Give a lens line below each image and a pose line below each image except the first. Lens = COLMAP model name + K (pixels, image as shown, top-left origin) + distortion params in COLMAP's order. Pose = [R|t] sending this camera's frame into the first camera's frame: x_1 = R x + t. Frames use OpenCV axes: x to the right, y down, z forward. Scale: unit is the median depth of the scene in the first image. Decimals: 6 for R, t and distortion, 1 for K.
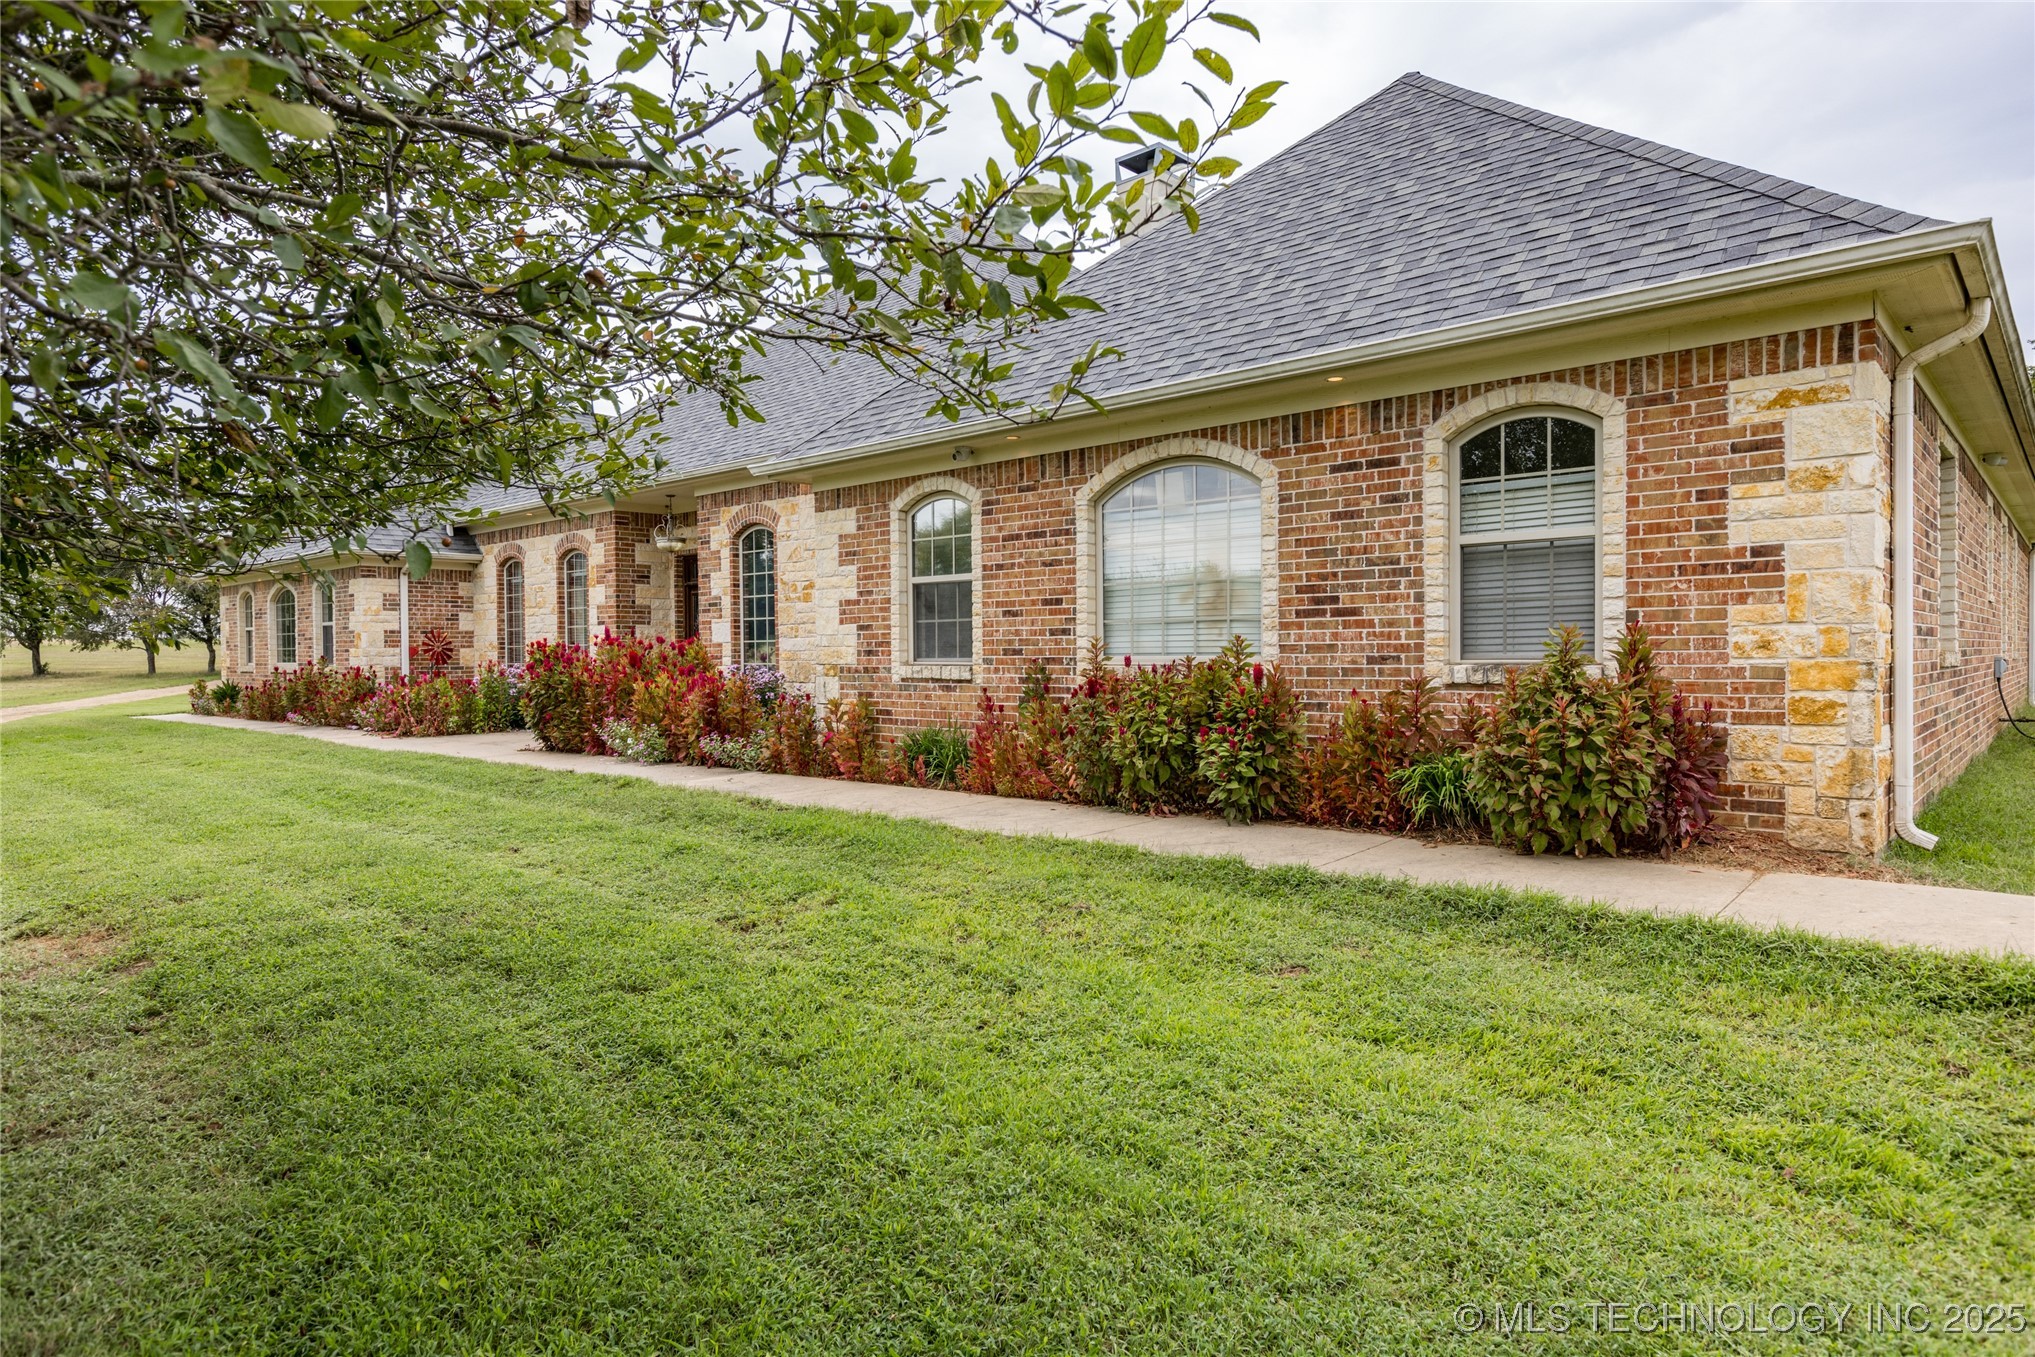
lens RADIAL K [[1178.6, 0, 1017.5], [0, 1178.6, 678.5], [0, 0, 1]] dist [-0.000087, 0.000033]
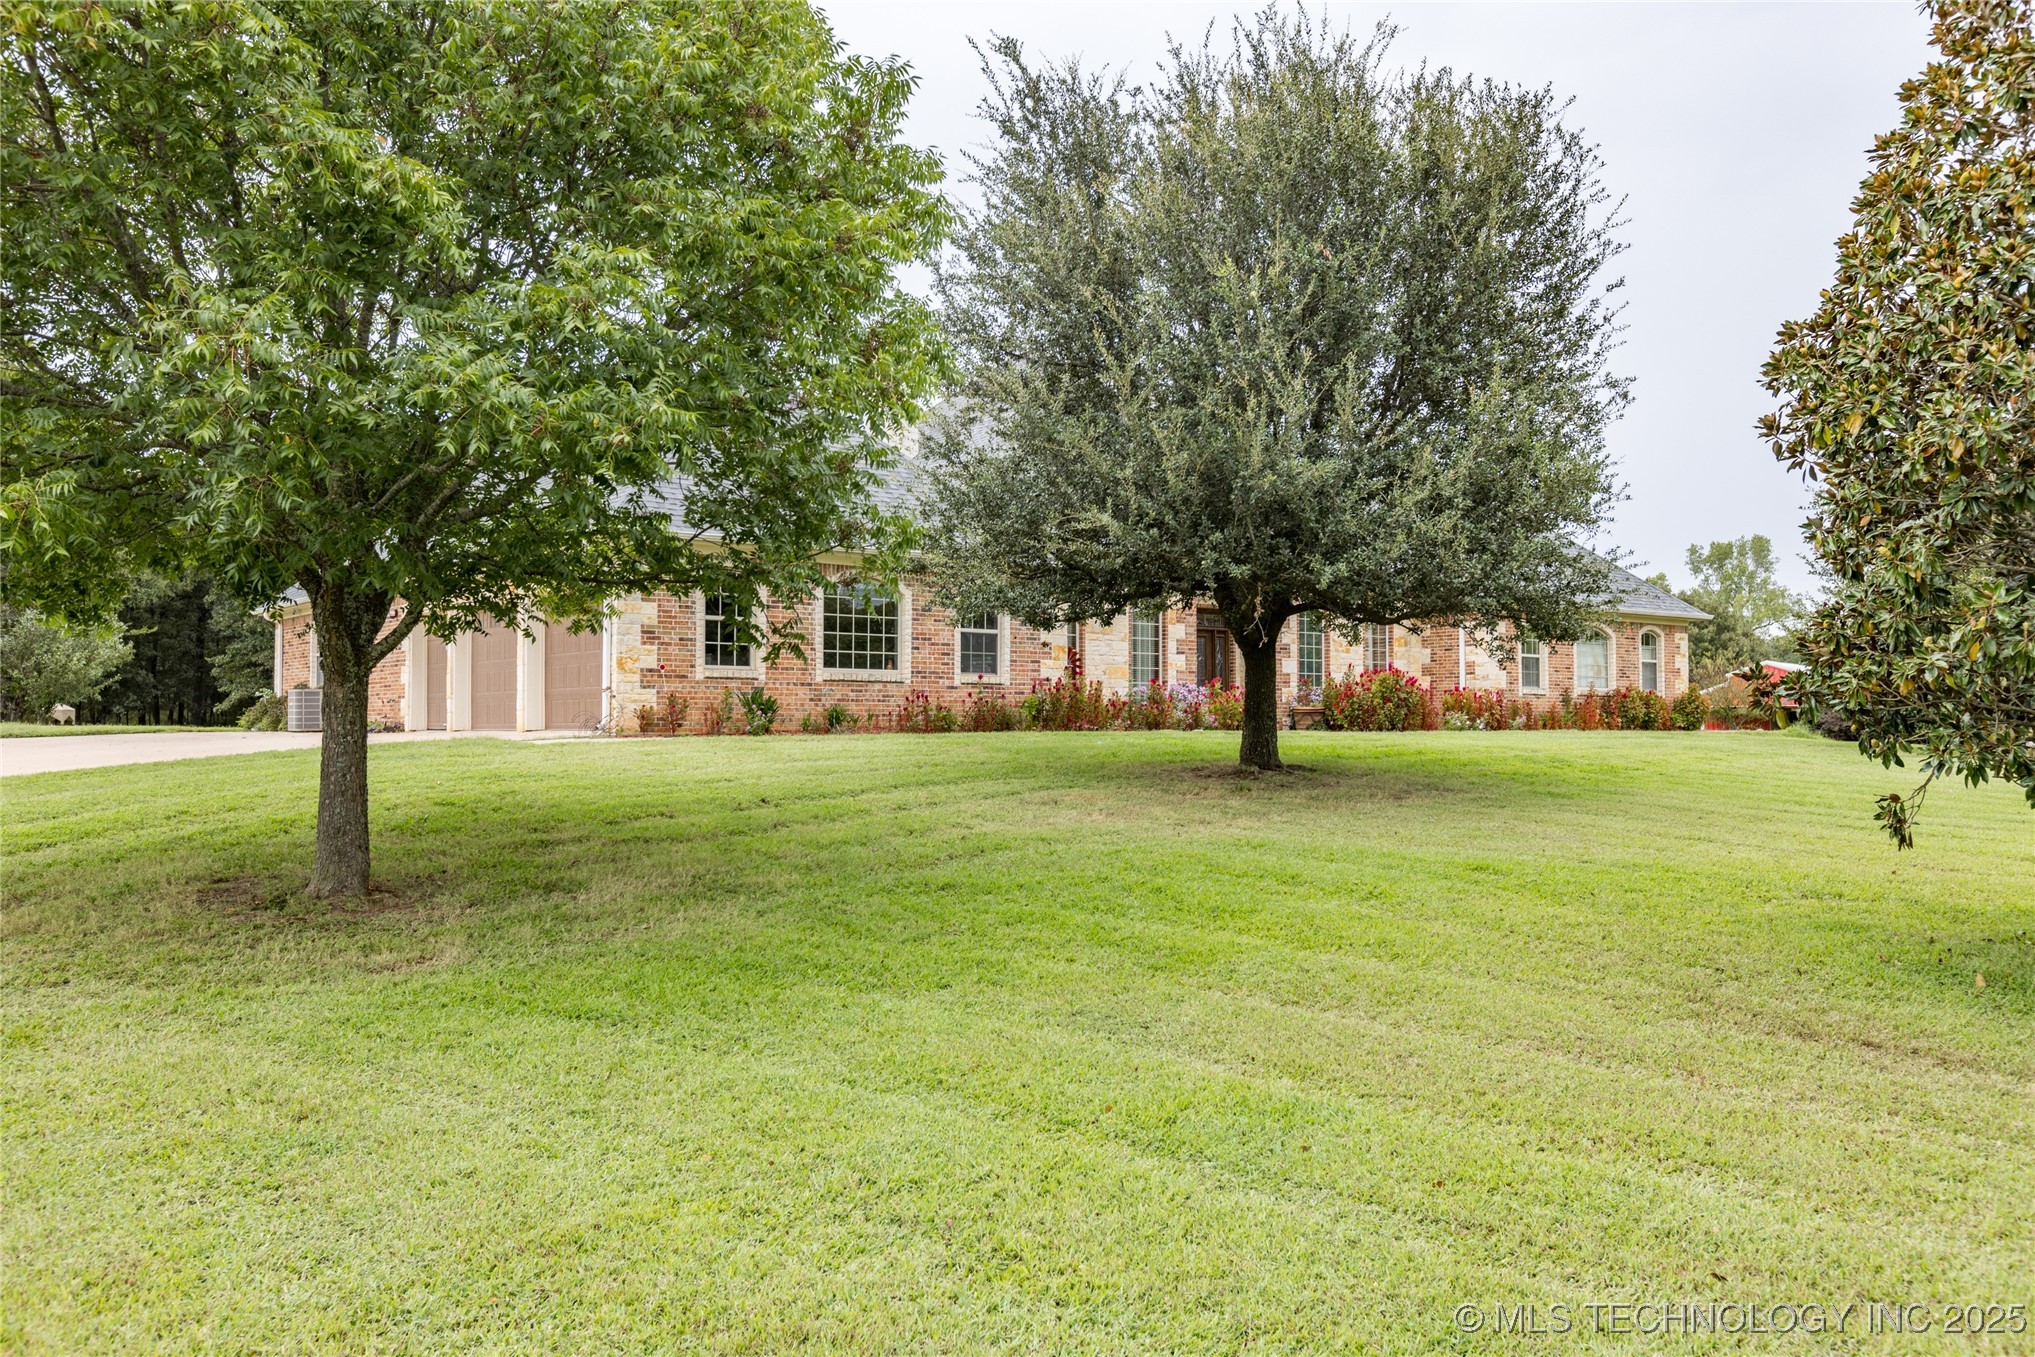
lens RADIAL K [[1587.4, 0, 1017.5], [0, 1587.4, 678.5], [0, 0, 1]] dist [0.015560, 0.001425]
pose [[0.155962, 0.043300, 0.986813, -3.415332], [0.021416, 0.998656, -0.047205, 0.097697], [-0.987531, 0.028495, 0.154825, 1.465315]]
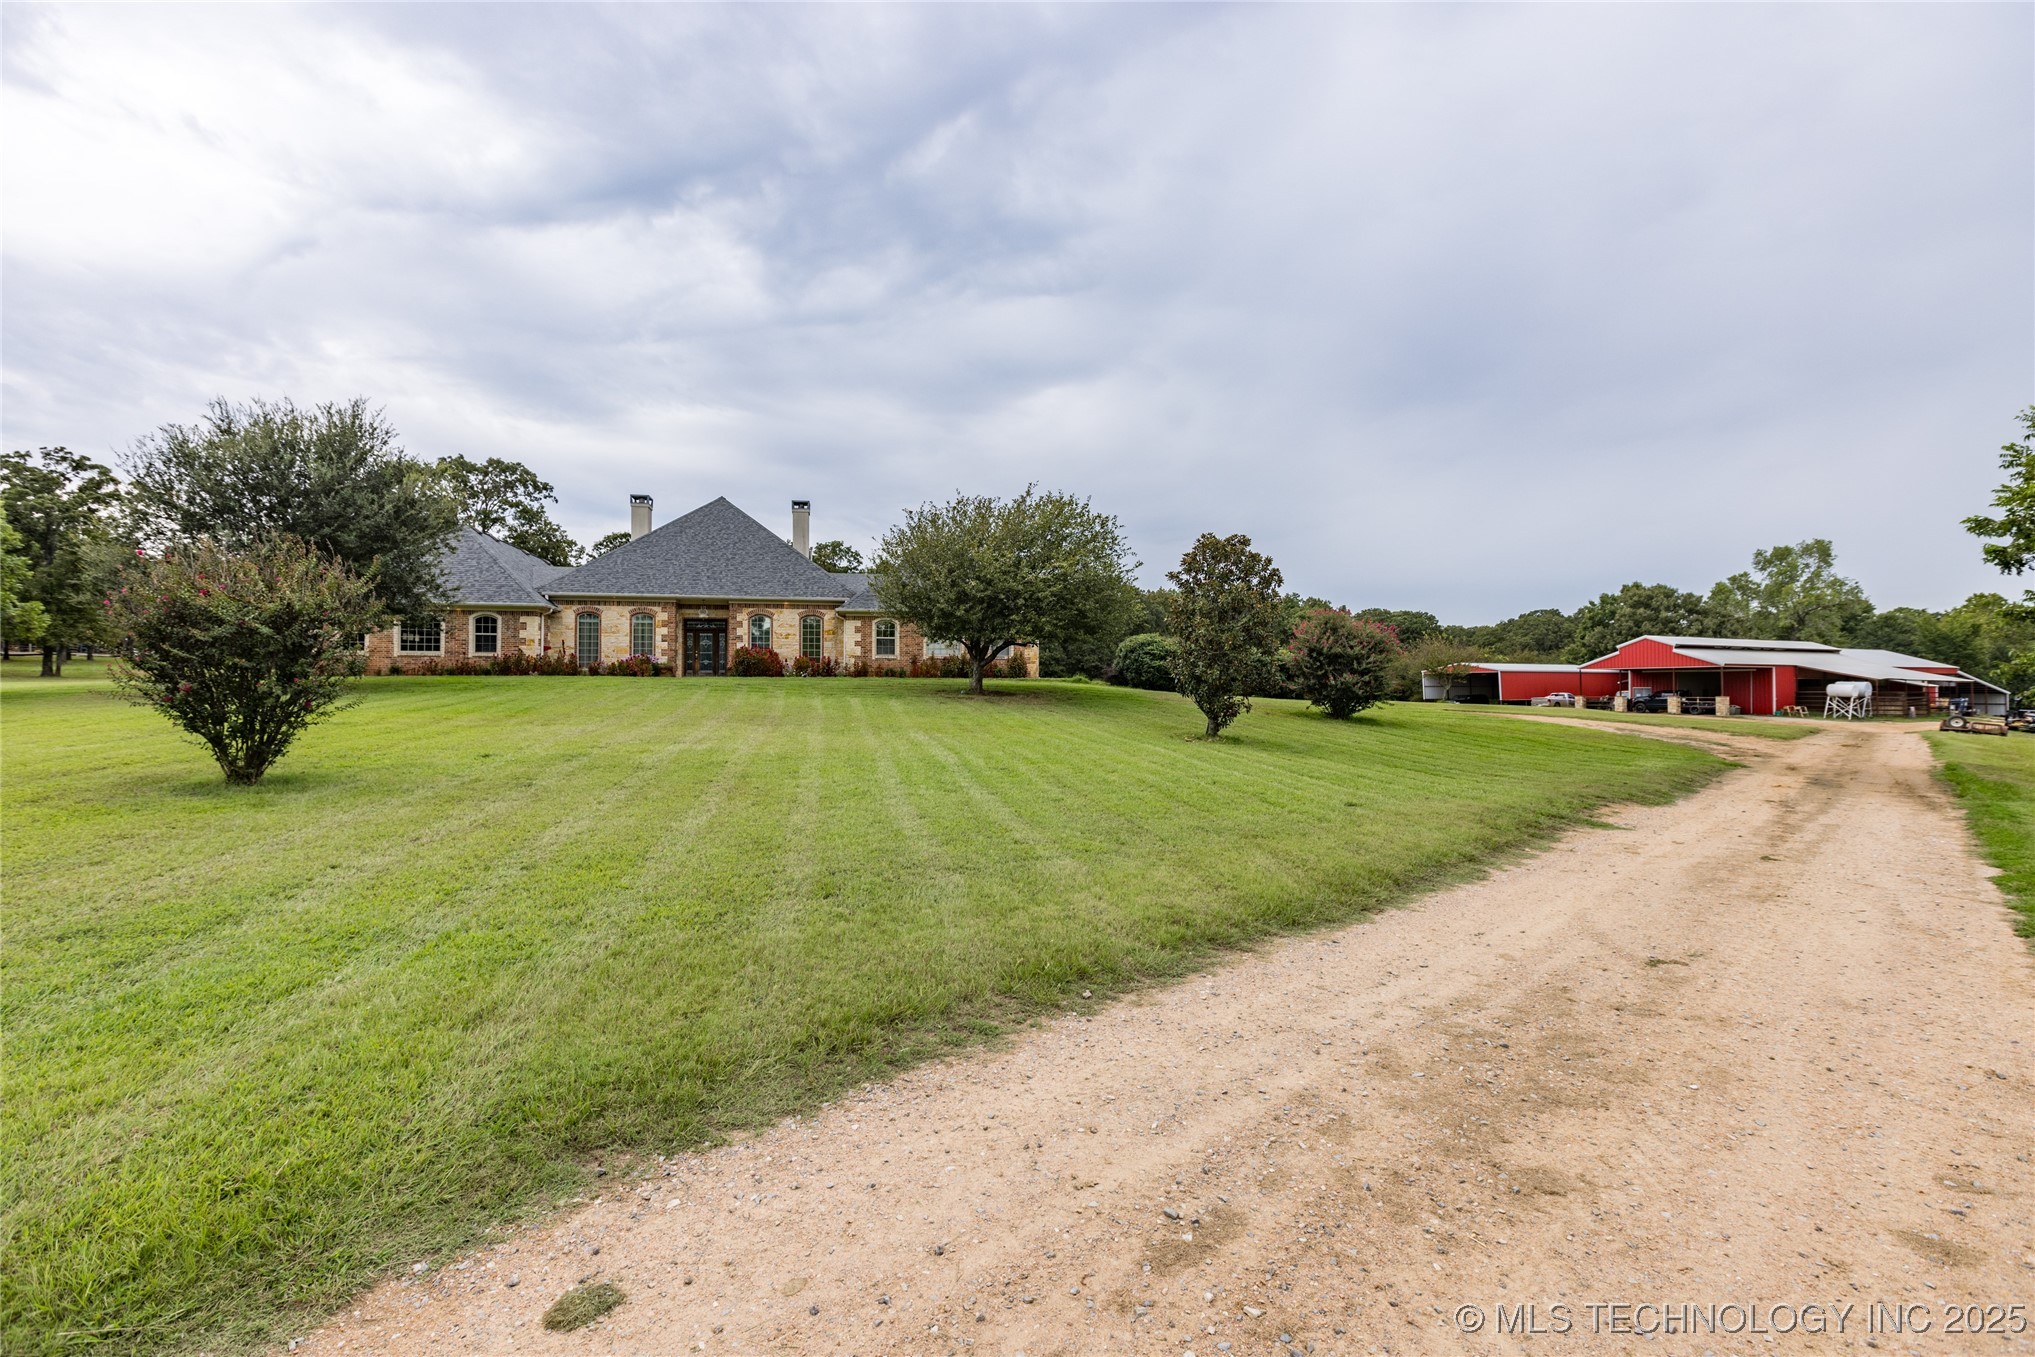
lens RADIAL K [[906.7, 0, 1007.8], [0, 906.7, 670.3], [0, 0, 1]] dist [0.000330, 0.000516]
pose [[0.597640, 0.030397, 0.801188, -2.566892], [0.010066, 0.998918, -0.045407, 0.207689], [-0.801702, 0.035202, 0.596687, -1.514859]]
